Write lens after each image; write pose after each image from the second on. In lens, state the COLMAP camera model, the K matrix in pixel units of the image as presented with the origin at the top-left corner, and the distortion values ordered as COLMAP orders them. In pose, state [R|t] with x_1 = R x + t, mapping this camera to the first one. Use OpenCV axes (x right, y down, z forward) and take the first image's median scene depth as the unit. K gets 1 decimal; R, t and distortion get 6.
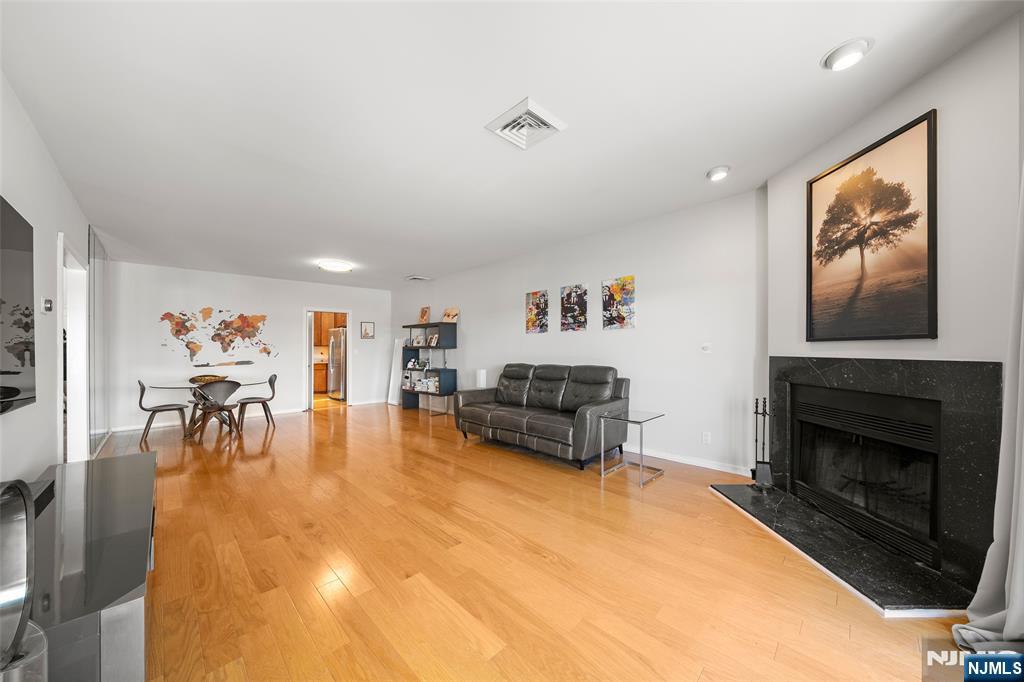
lens RADIAL K [[353.1, 0, 514.9], [0, 353.1, 348.1], [0, 0, 1]] dist [-0.001864, 0.000296]
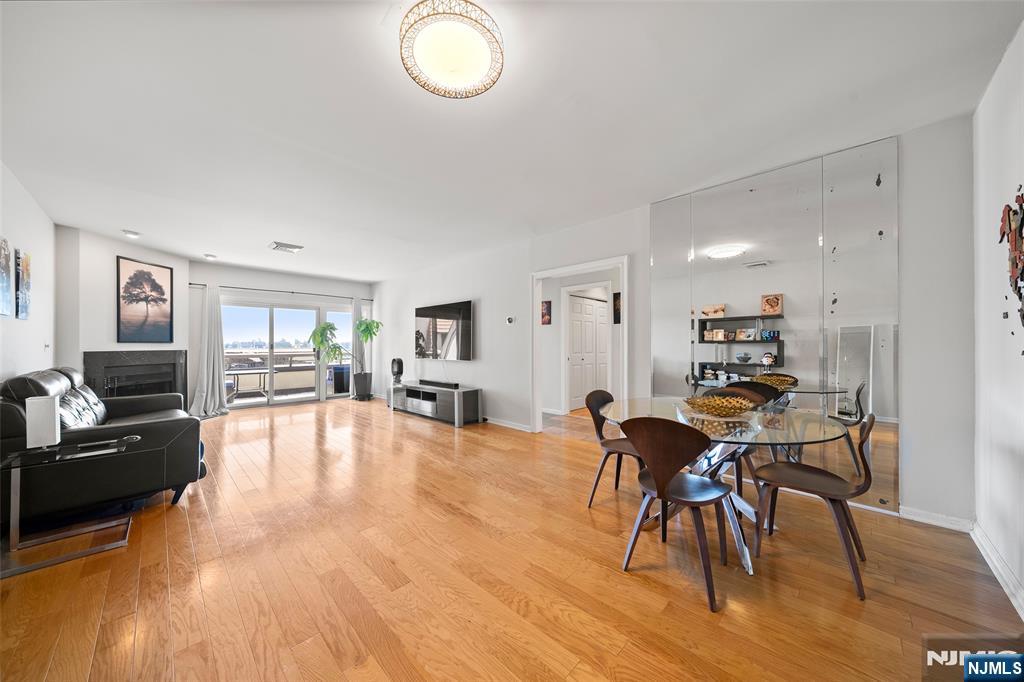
lens RADIAL K [[335.1, 0, 513.5], [0, 335.1, 344.5], [0, 0, 1]] dist [0.000069, -0.000002]
pose [[-0.999142, 0.012740, -0.039403, -1.333763], [0.012744, 0.999919, 0.000143, 0.018720], [0.039401, -0.000359, -0.999223, 3.263969]]
